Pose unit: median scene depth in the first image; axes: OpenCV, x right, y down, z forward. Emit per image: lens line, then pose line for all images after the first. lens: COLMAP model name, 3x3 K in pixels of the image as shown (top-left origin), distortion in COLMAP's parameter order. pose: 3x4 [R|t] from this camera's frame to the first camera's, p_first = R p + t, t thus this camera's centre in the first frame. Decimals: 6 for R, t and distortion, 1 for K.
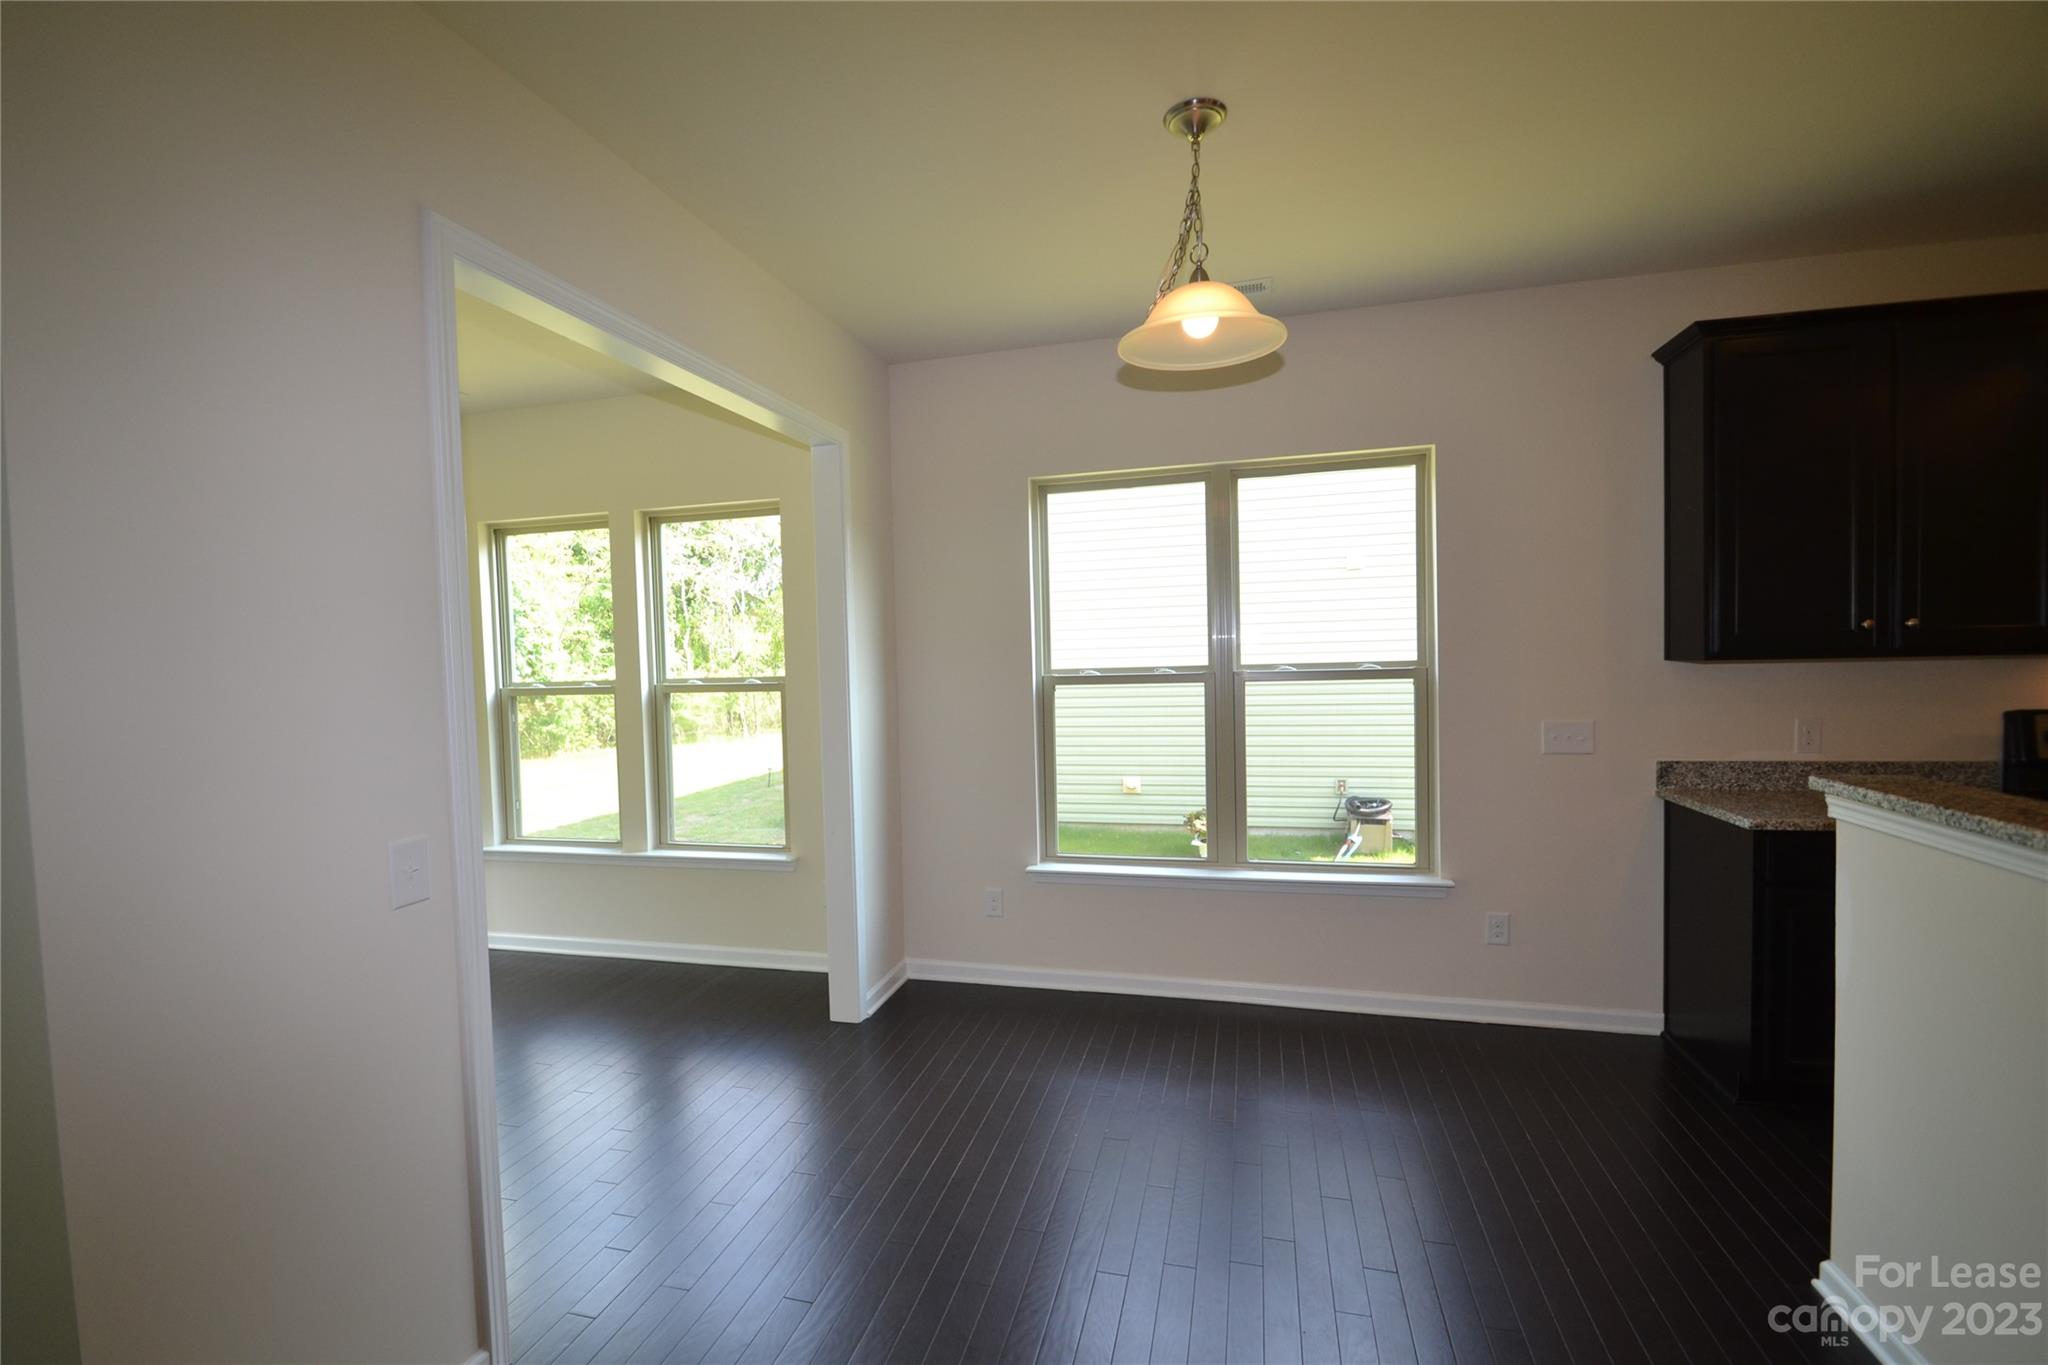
lens RADIAL K [[921.6, 0, 1020.1], [0, 921.6, 688.6], [0, 0, 1]] dist [0.001291, -0.005446]
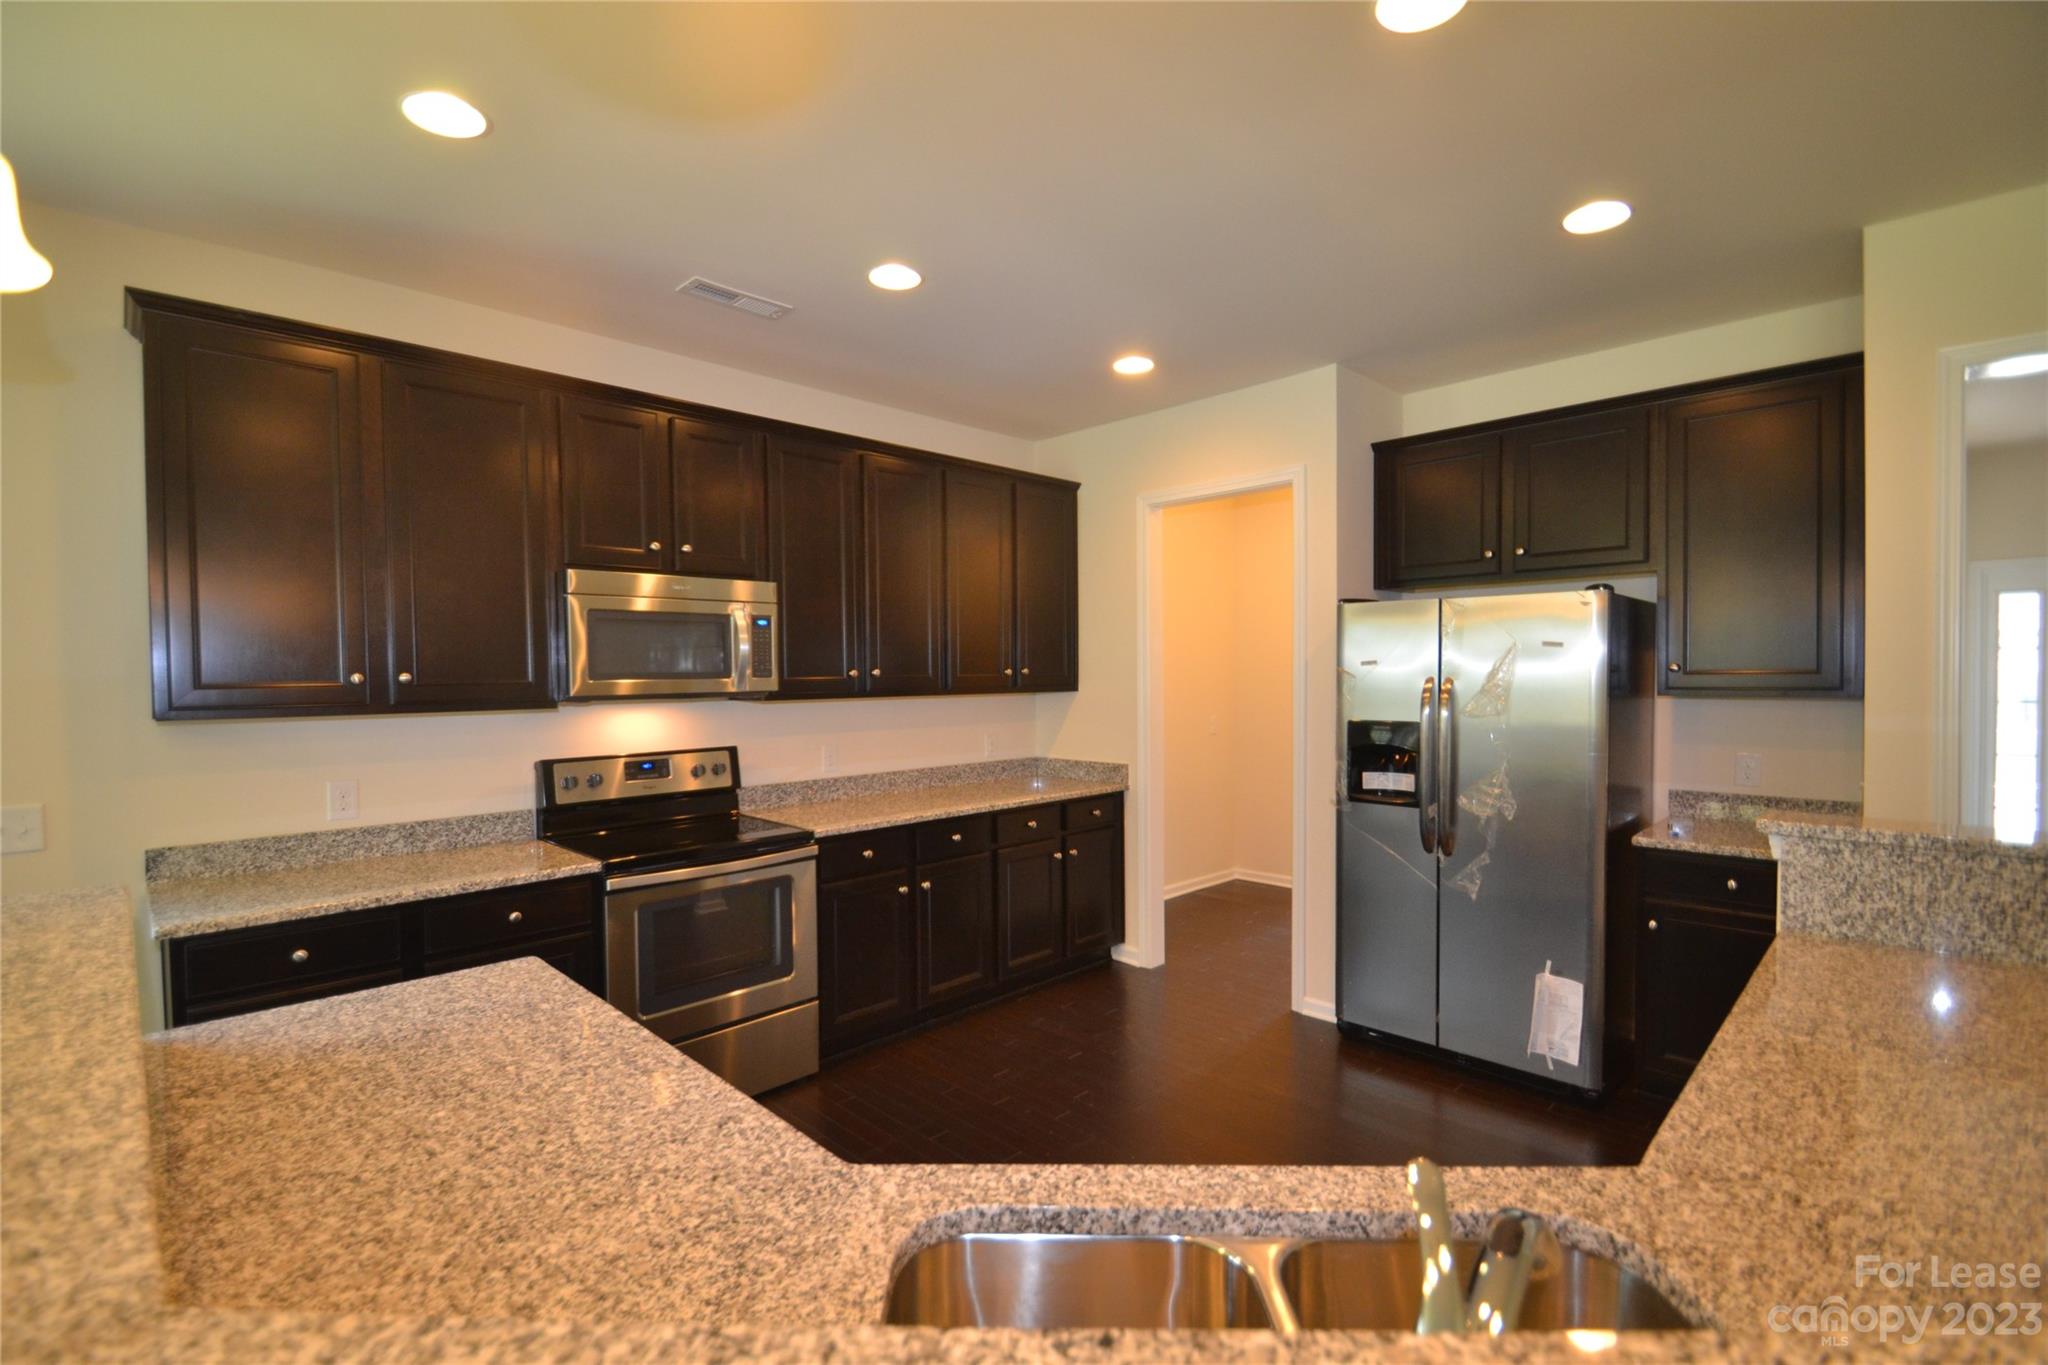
lens RADIAL K [[921.6, 0, 1020.1], [0, 921.6, 688.6], [0, 0, 1]] dist [0.001291, -0.005446]
pose [[0.494917, 0.007530, 0.868907, 0.414547], [0.029234, 0.999252, -0.025310, -0.015370], [-0.868448, 0.037928, 0.494327, -0.015216]]
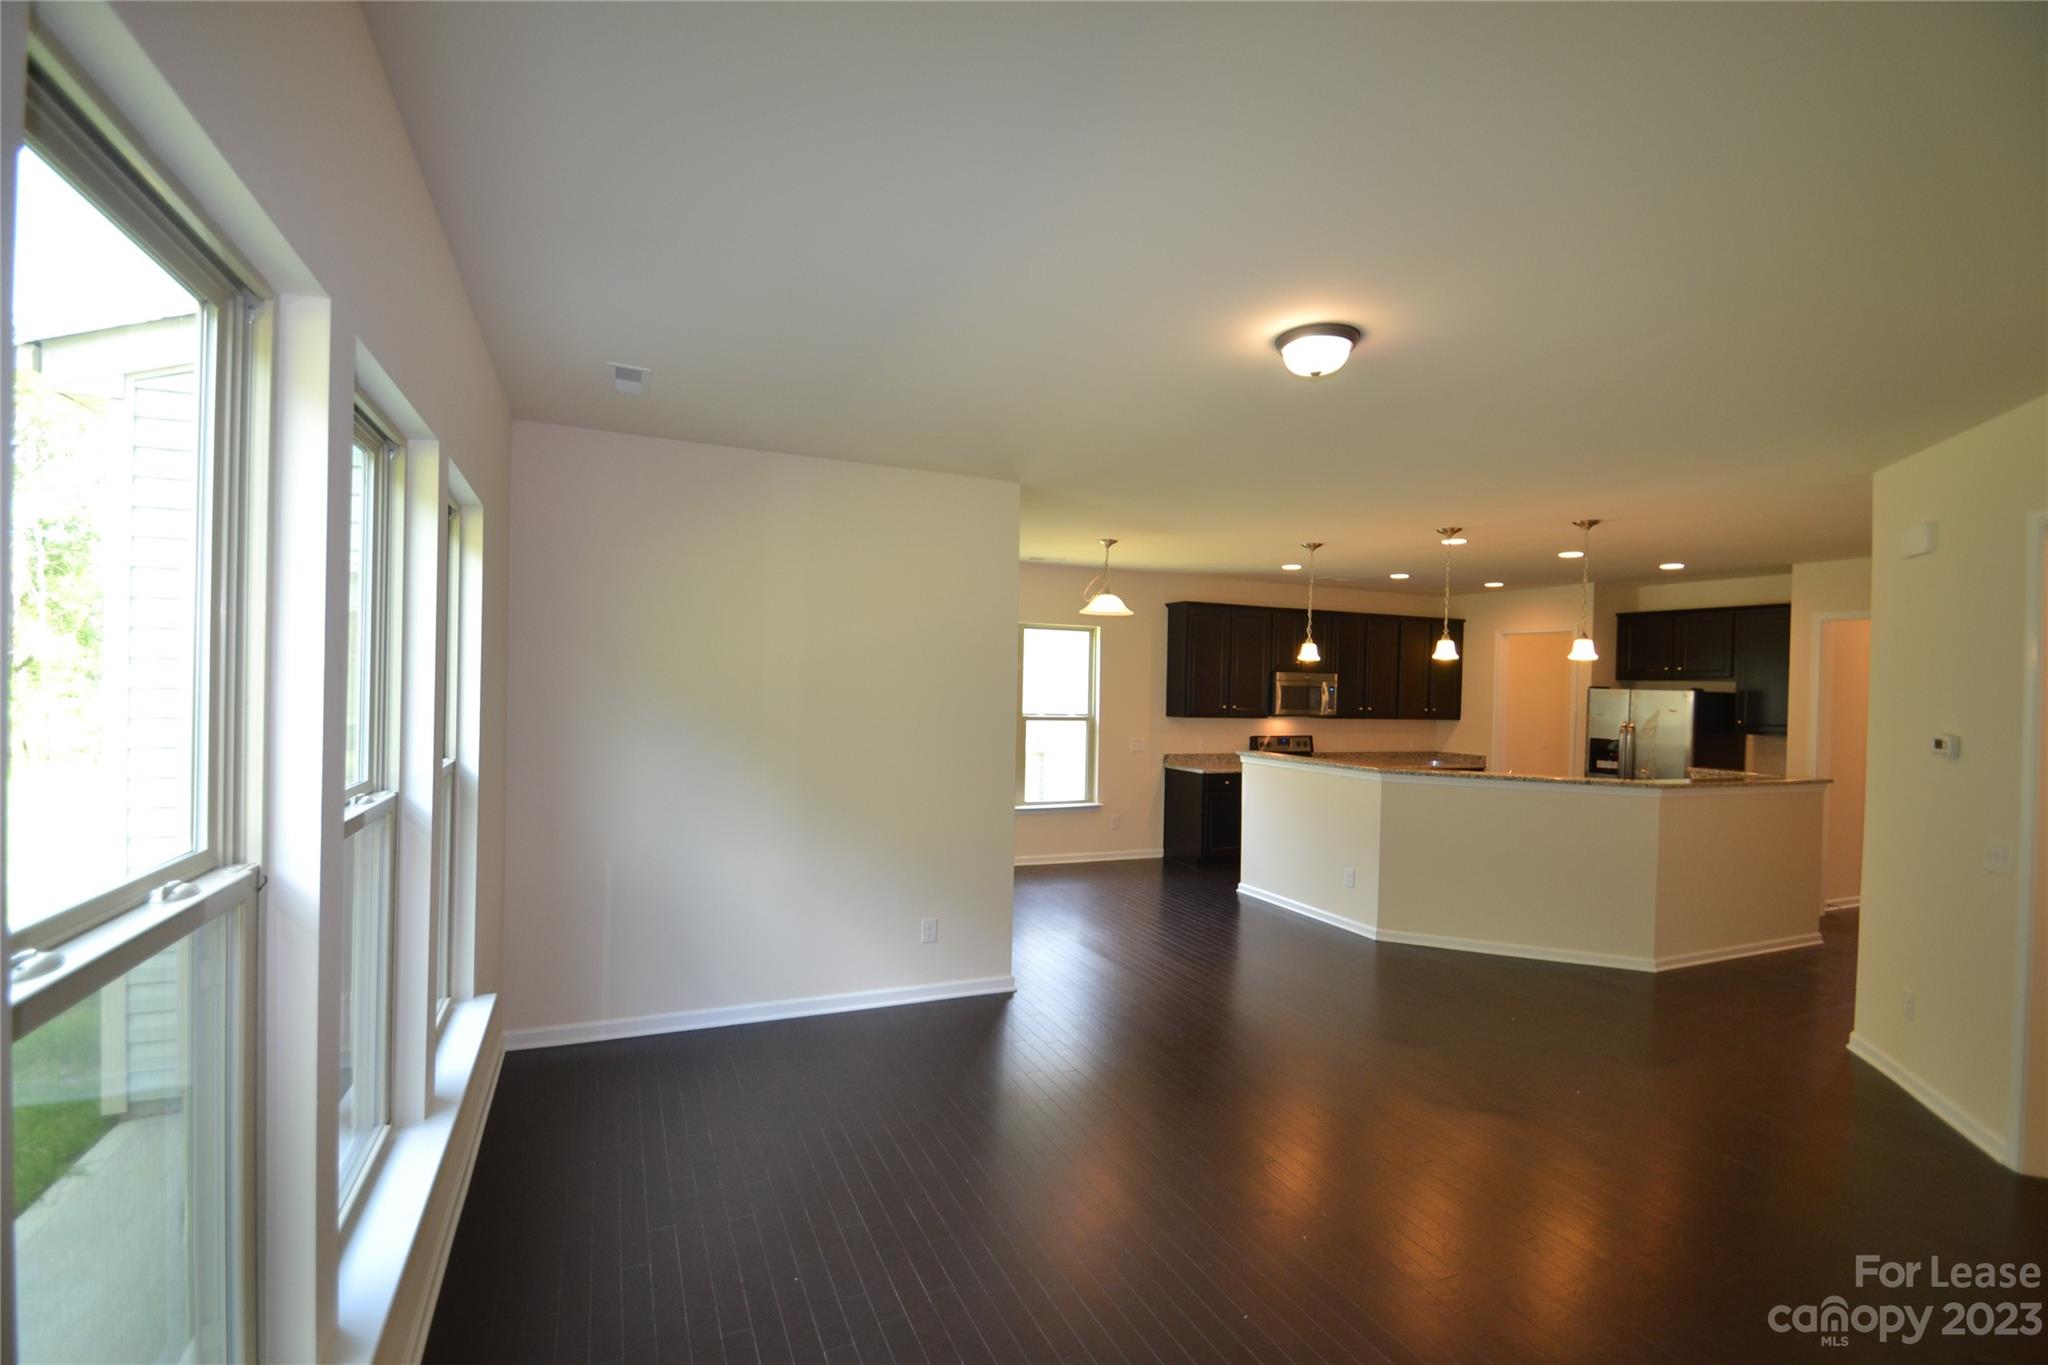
lens RADIAL K [[946.3, 0, 1007.2], [0, 946.3, 689.6], [0, 0, 1]] dist [0.000243, -0.000310]
pose [[0.782641, 0.042421, 0.621026, -1.458274], [-0.021718, 0.998929, -0.040865, 0.016255], [-0.622095, 0.018495, 0.782724, -0.918900]]
